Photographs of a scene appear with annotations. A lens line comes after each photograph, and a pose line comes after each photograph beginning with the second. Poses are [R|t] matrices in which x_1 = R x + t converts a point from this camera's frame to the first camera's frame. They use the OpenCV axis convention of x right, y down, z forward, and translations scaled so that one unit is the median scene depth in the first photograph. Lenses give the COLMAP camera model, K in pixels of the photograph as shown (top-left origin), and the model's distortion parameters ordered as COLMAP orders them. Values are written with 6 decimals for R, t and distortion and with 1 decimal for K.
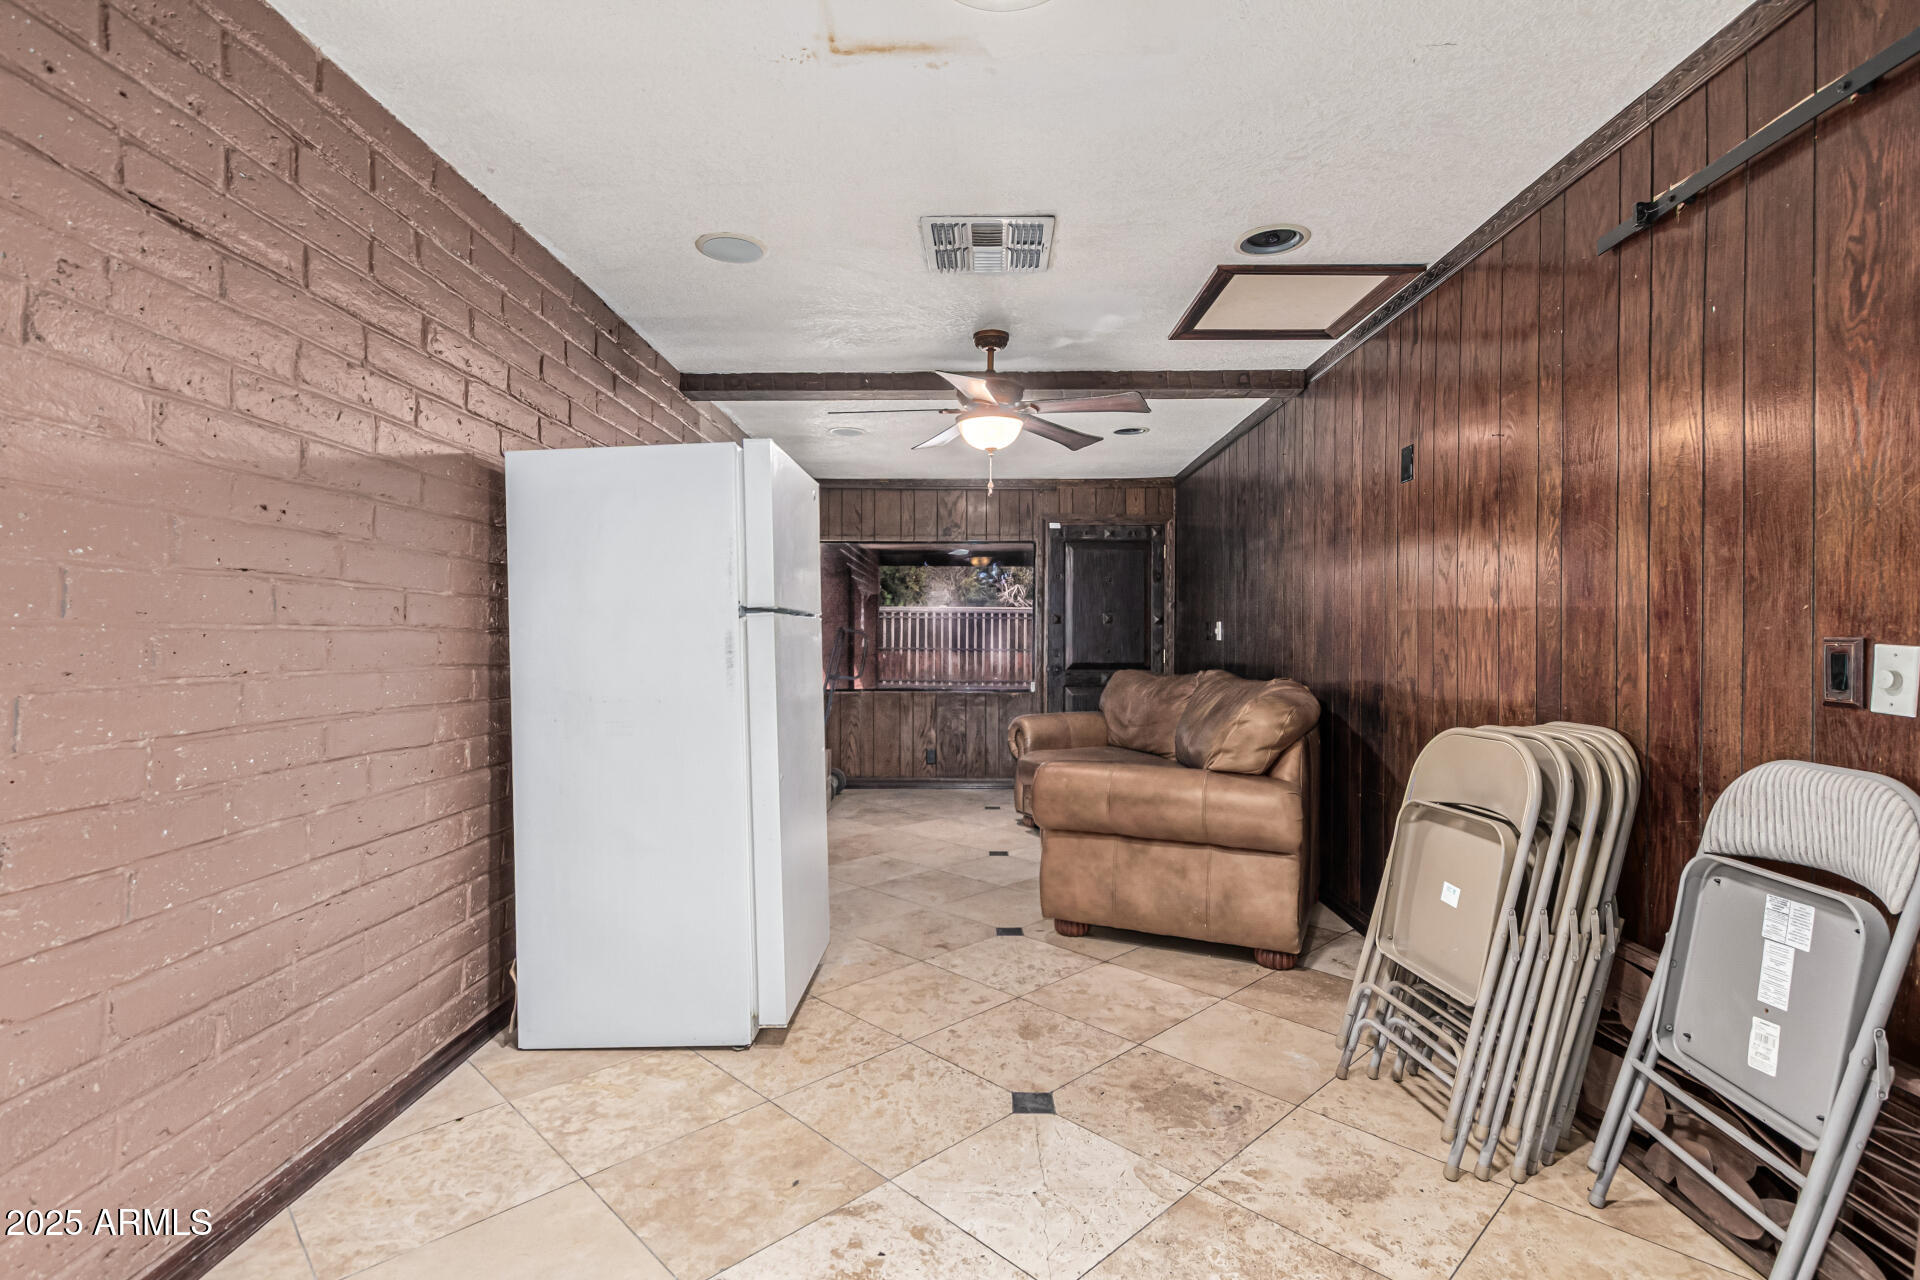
lens RADIAL K [[908.1, 0, 962.0], [0, 908.1, 641.3], [0, 0, 1]] dist [0.005316, -0.002580]
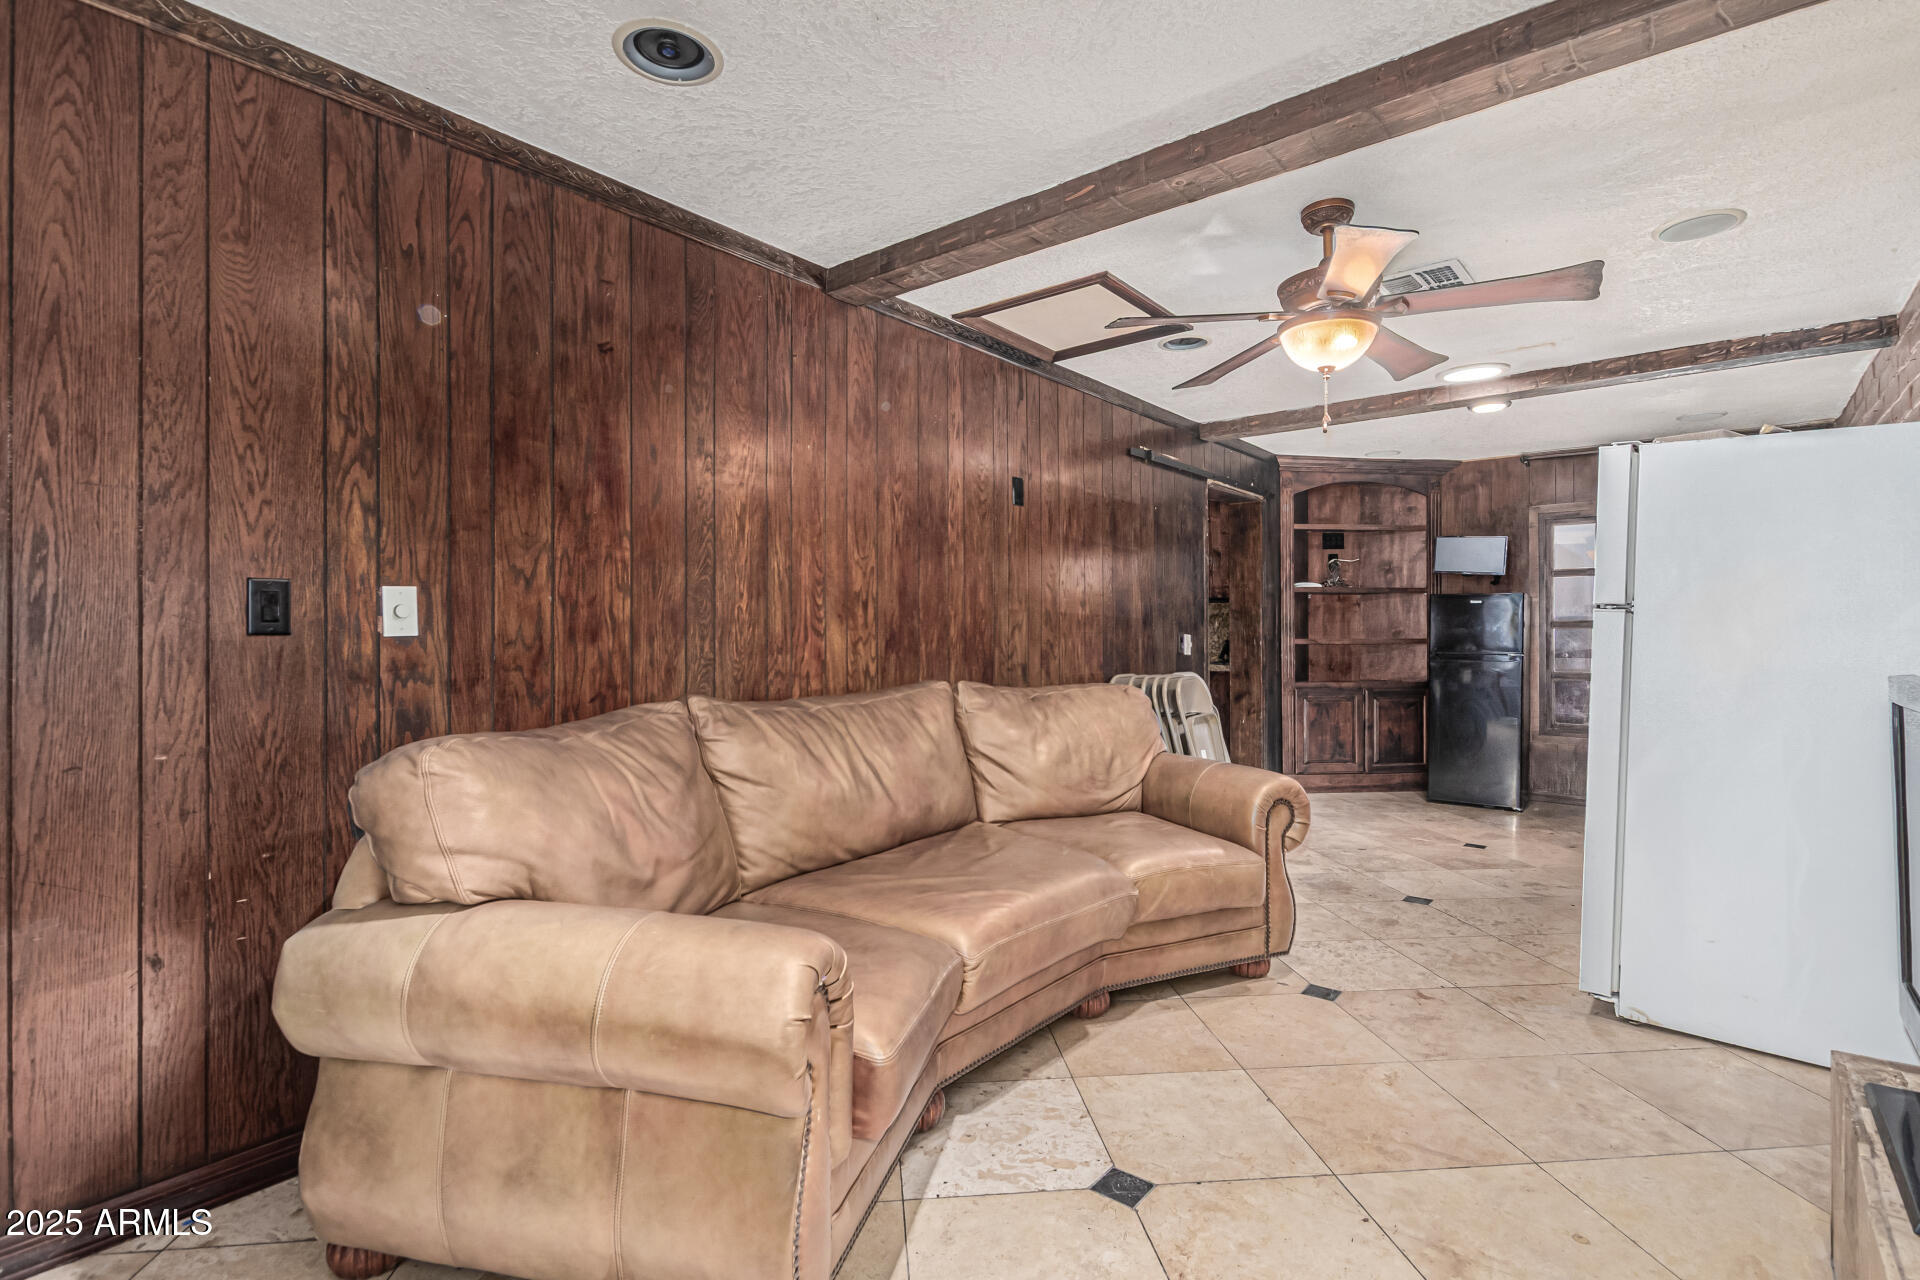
lens RADIAL K [[908.1, 0, 964.9], [0, 908.1, 641.7], [0, 0, 1]] dist [0.005316, -0.002580]
pose [[-0.785361, -0.004593, 0.619020, -0.235833], [0.003283, 0.999928, 0.011584, -0.005235], [-0.619029, 0.011130, -0.785289, 2.172010]]
